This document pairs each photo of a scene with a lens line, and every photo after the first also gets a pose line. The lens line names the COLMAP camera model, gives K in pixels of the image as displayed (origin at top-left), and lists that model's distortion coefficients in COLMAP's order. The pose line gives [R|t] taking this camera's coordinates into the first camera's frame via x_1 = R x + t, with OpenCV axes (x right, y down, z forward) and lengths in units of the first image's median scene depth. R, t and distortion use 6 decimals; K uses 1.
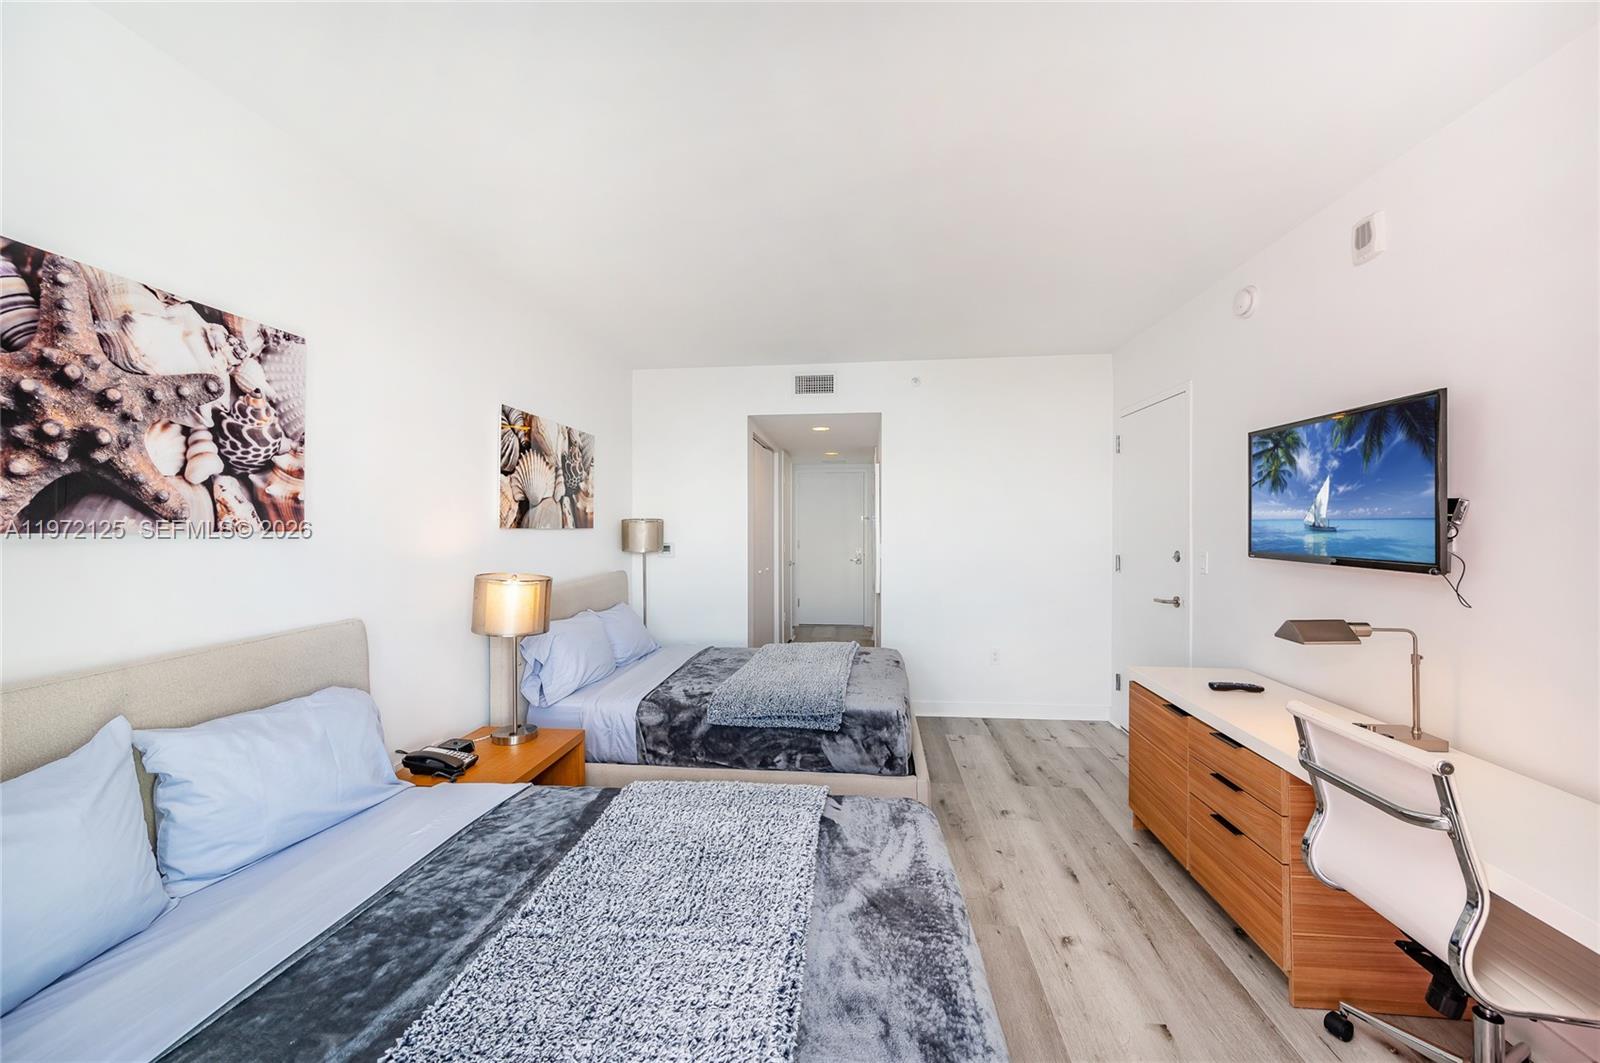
lens RADIAL K [[635.7, 0, 793.6], [0, 635.7, 538.5], [0, 0, 1]] dist [0.003962, 0.000797]
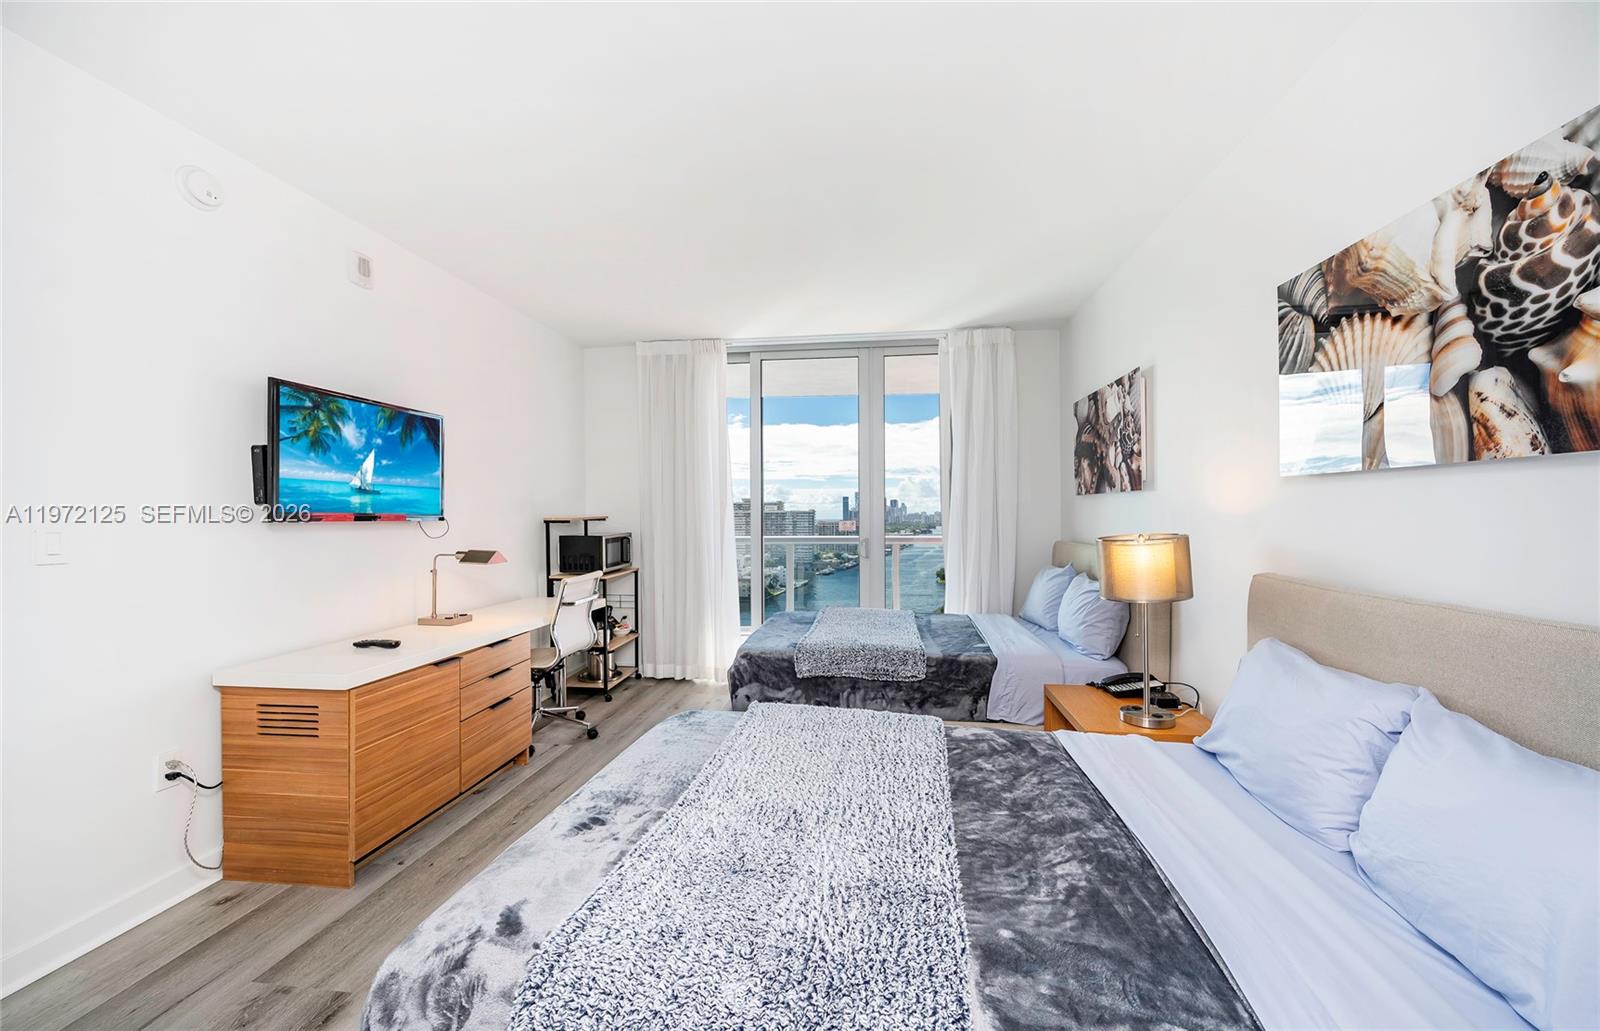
lens RADIAL K [[668.5, 0, 789.2], [0, 668.5, 520.2], [0, 0, 1]] dist [-0.000767, -0.000084]
pose [[-0.999999, -0.000829, 0.001030, 0.017125], [-0.000792, 0.999369, 0.035519, -0.006333], [-0.001059, 0.035518, -0.999368, 2.131288]]
